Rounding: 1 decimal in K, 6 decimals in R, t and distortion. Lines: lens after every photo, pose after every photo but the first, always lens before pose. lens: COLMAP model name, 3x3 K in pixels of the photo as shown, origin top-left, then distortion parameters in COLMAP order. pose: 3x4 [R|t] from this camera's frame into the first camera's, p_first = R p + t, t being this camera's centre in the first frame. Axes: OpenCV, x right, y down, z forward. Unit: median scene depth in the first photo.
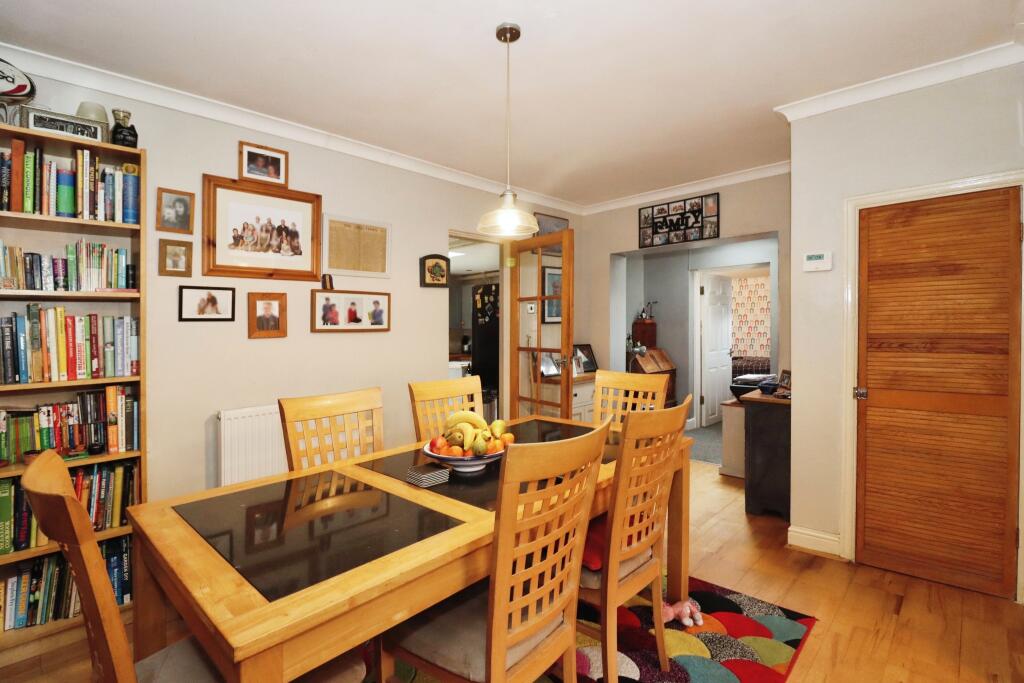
lens RADIAL K [[487.1, 0, 527.3], [0, 487.1, 321.1], [0, 0, 1]] dist [-0.001155, 0.000017]
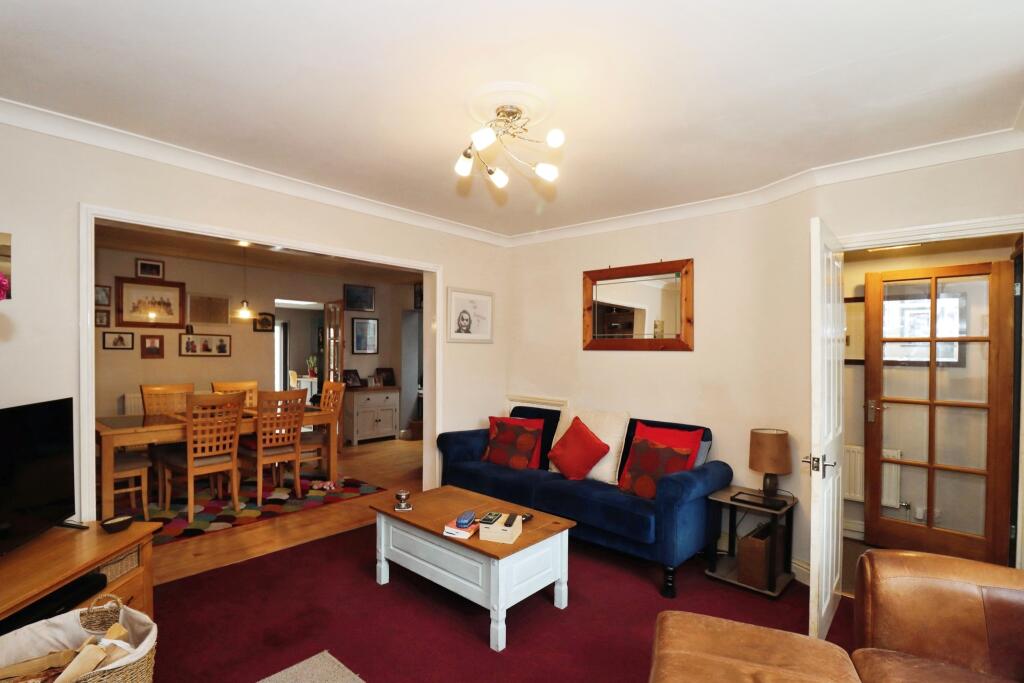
lens RADIAL K [[487.1, 0, 514.3], [0, 487.1, 359.5], [0, 0, 1]] dist [-0.001155, 0.000017]
pose [[0.999609, 0.022773, 0.016203, 0.864974], [-0.023075, 0.999559, 0.018710, -0.030495], [-0.015770, -0.019076, 0.999694, -0.945941]]
